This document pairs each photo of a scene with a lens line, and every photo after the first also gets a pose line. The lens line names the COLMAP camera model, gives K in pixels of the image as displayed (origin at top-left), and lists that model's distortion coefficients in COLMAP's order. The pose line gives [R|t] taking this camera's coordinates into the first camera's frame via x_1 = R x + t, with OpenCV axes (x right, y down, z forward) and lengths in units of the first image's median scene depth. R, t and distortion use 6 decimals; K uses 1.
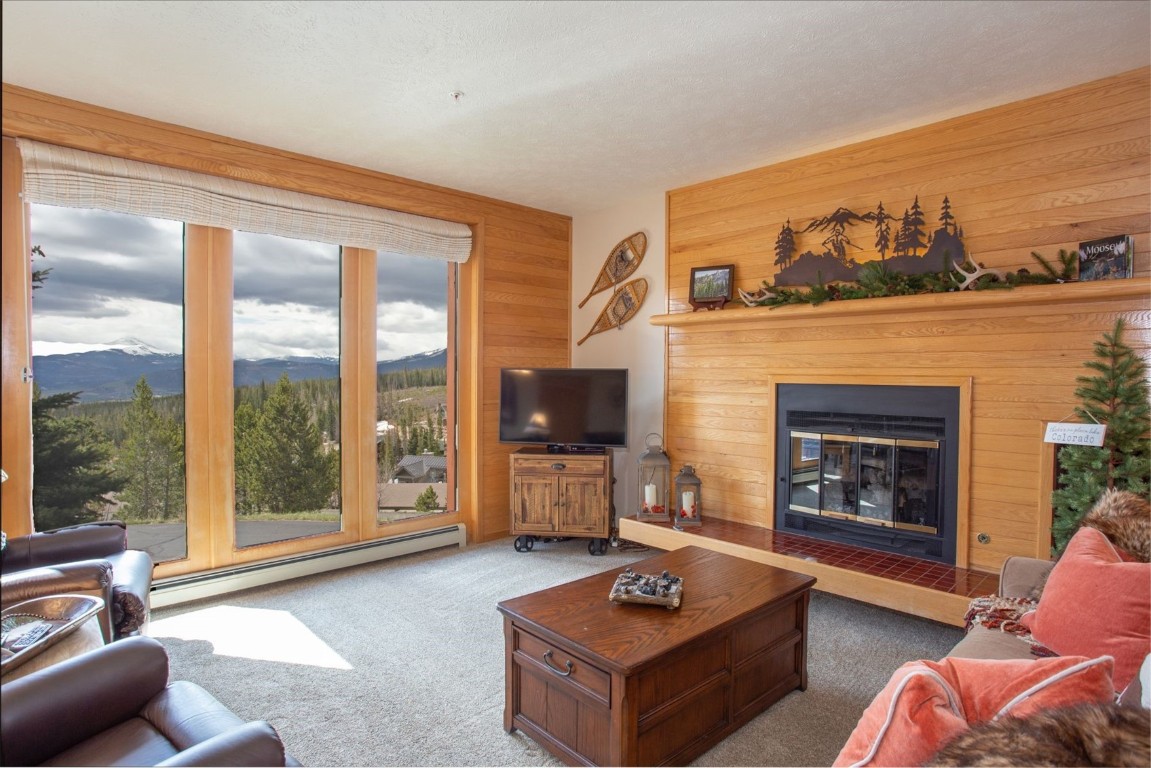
lens RADIAL K [[605.0, 0, 572.3], [0, 605.0, 383.5], [0, 0, 1]] dist [-0.069286, 0.036428]
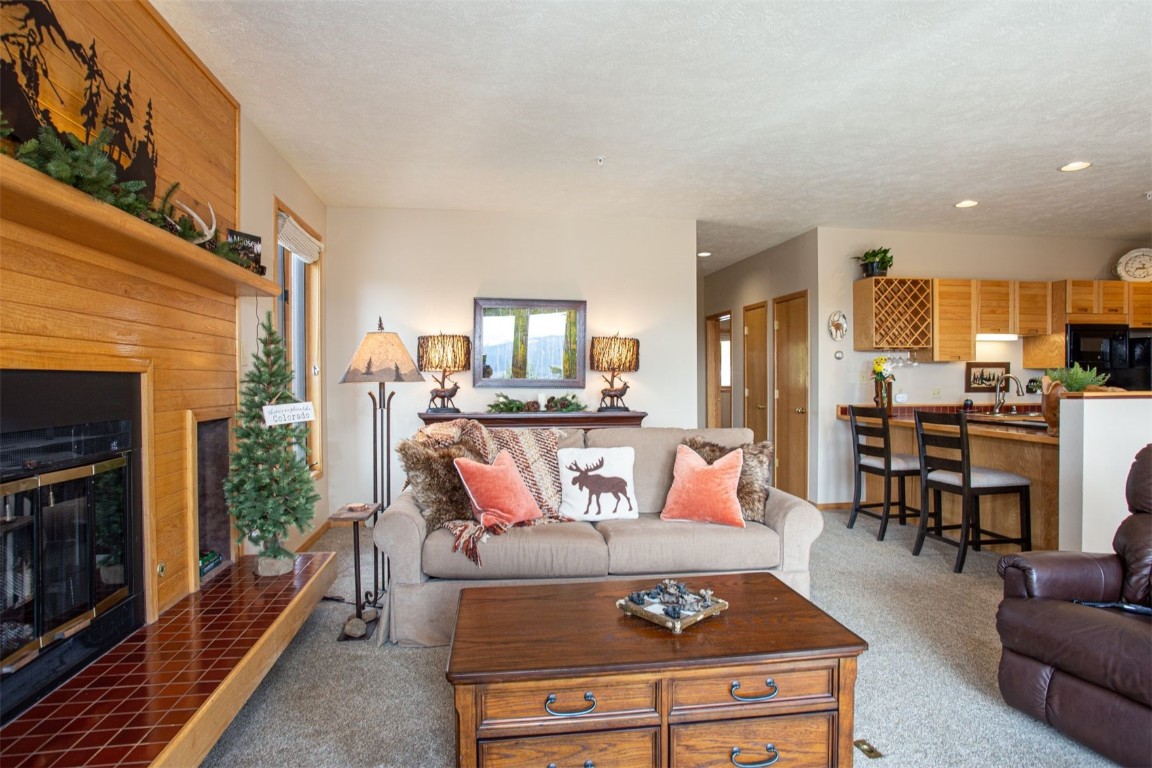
lens RADIAL K [[605.6, 0, 572.8], [0, 605.6, 383.5], [0, 0, 1]] dist [-0.069286, 0.036428]
pose [[-0.819682, -0.007588, 0.572769, -0.146204], [0.008519, 0.999640, 0.025433, 0.004235], [-0.572756, 0.025727, -0.819322, 1.078642]]
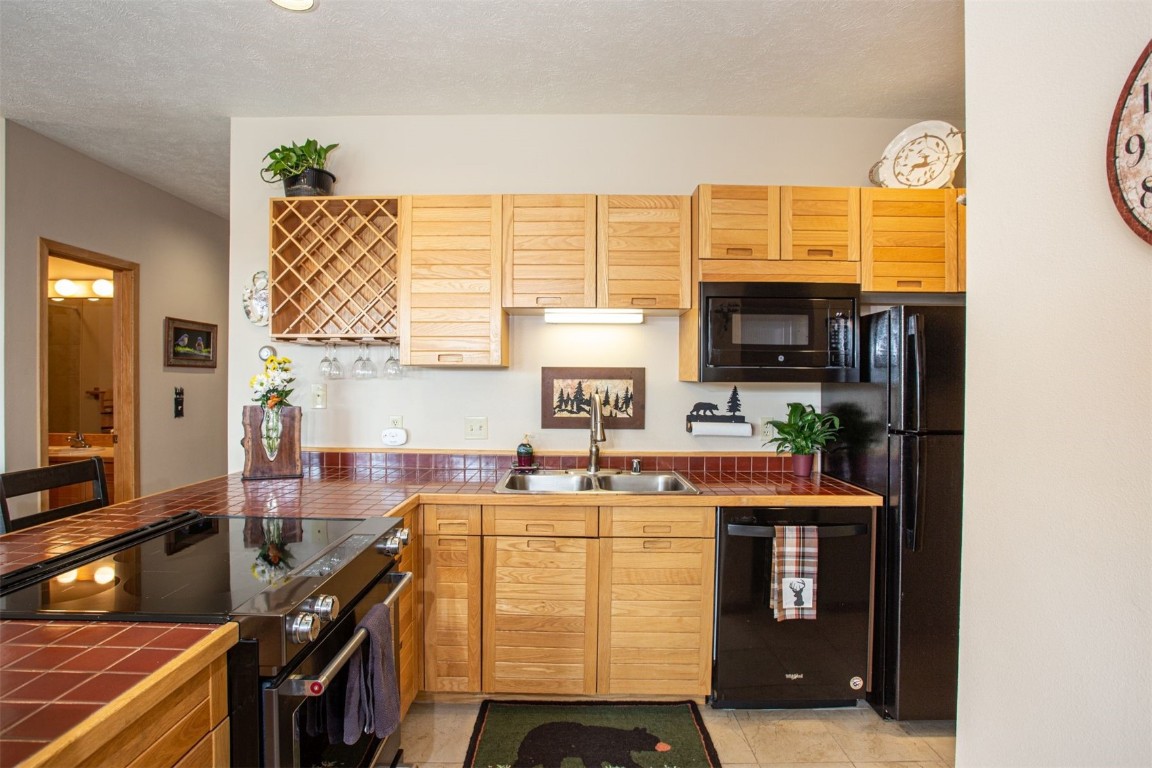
lens RADIAL K [[579.5, 0, 573.5], [0, 579.5, 384.3], [0, 0, 1]] dist [-0.080418, 0.042667]
pose [[-0.723598, -0.014954, 0.690060, -0.663416], [0.001608, 0.999726, 0.023351, 0.000984], [-0.690220, 0.018007, -0.723375, -0.283129]]
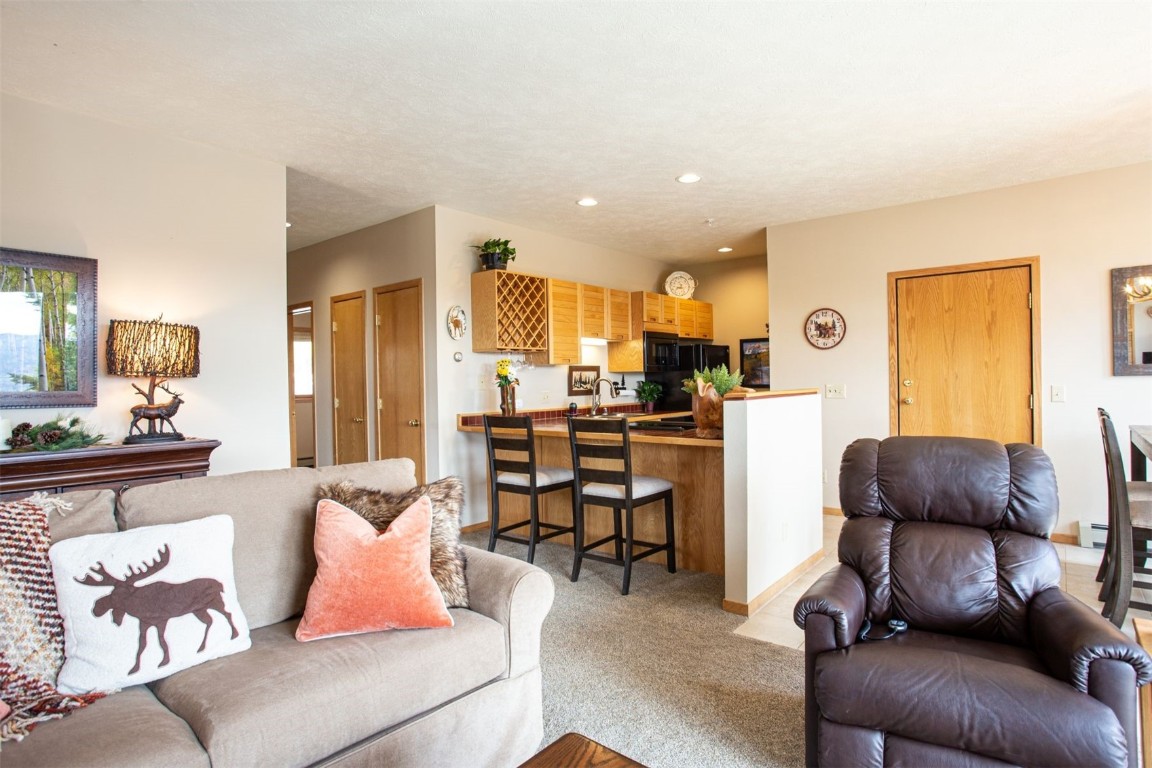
lens RADIAL K [[605.6, 0, 572.8], [0, 605.6, 383.5], [0, 0, 1]] dist [-0.069286, 0.036428]
pose [[-0.992802, 0.012827, -0.119075, 0.079436], [0.010369, 0.999721, 0.021238, 0.009758], [0.119314, 0.019850, -0.992658, 0.793832]]
